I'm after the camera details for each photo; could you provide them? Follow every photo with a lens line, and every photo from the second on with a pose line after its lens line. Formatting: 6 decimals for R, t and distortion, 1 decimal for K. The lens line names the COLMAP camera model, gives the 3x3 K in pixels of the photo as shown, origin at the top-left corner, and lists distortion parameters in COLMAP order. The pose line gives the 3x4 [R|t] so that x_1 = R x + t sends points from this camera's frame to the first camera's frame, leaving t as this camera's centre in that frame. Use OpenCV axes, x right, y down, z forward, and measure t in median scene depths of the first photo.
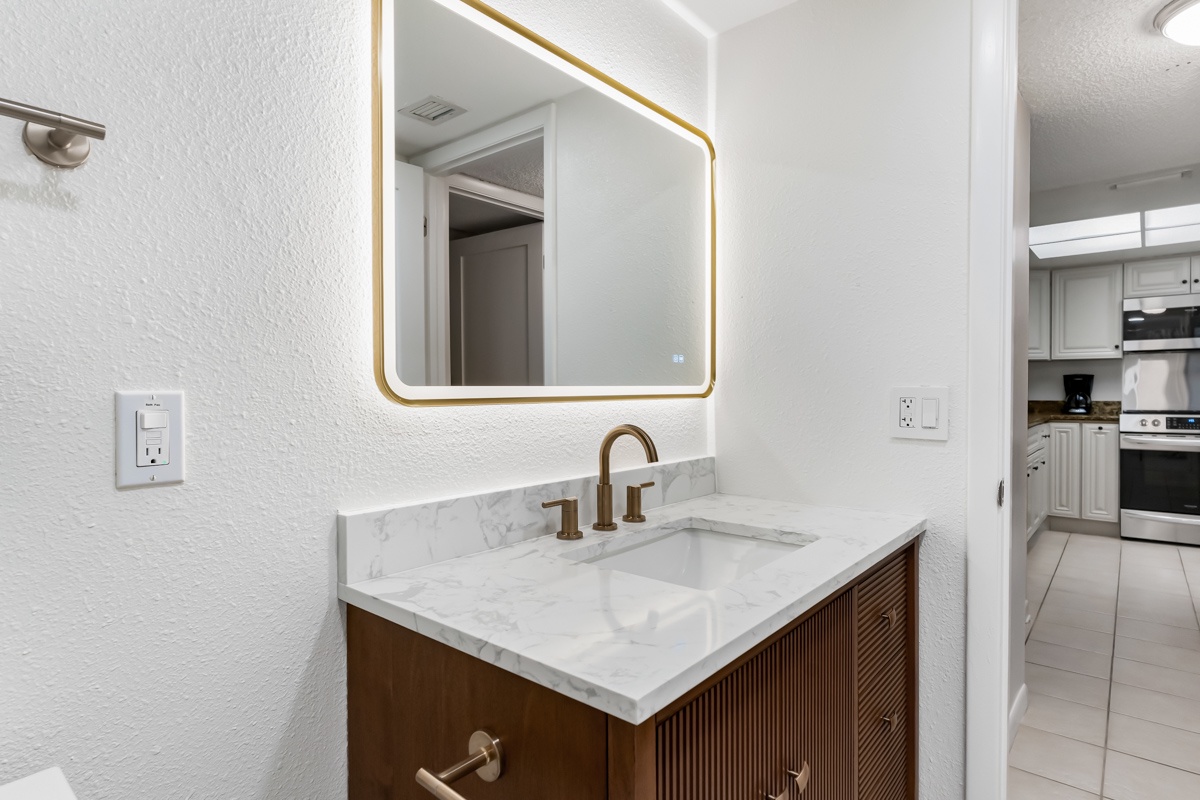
lens RADIAL K [[622.9, 0, 605.7], [0, 622.9, 393.2], [0, 0, 1]] dist [-0.002098, 0.000435]
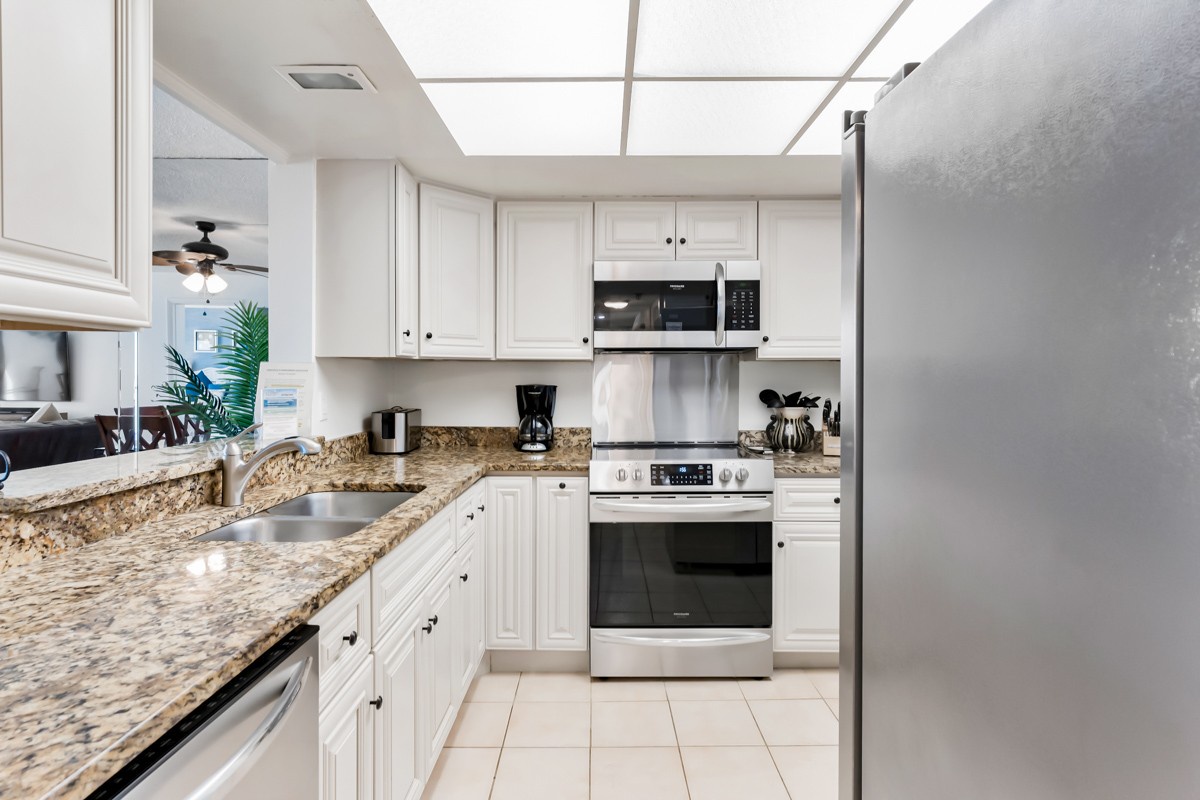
lens RADIAL K [[622.9, 0, 605.7], [0, 622.9, 393.2], [0, 0, 1]] dist [-0.002098, 0.000435]
pose [[0.753691, -0.011048, 0.657136, 0.445915], [0.000431, 0.999867, 0.016315, -0.033908], [-0.657229, -0.012014, 0.753595, 0.540018]]
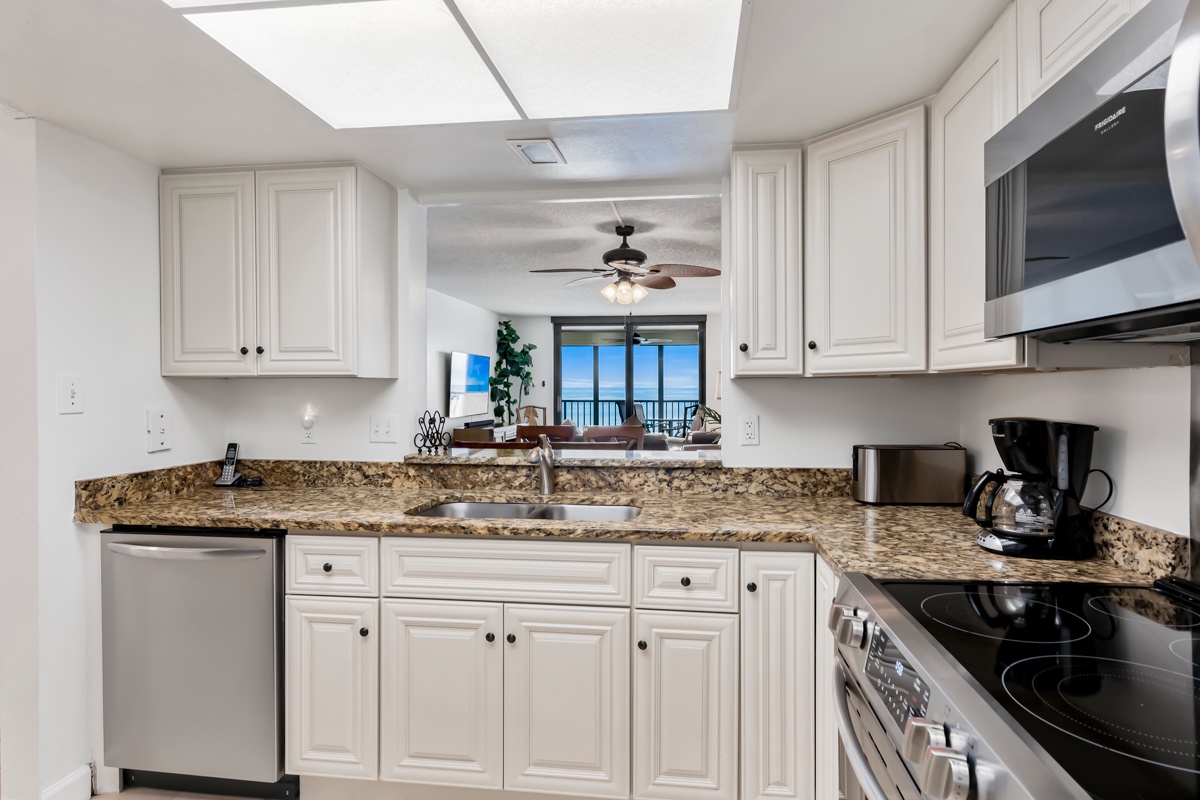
lens RADIAL K [[622.9, 0, 605.7], [0, 622.9, 393.2], [0, 0, 1]] dist [-0.002098, 0.000435]
pose [[0.562780, 0.006105, -0.826584, 0.946583], [-0.010016, 0.999950, 0.000566, -0.042897], [0.826546, 0.007960, 0.562812, 0.715353]]
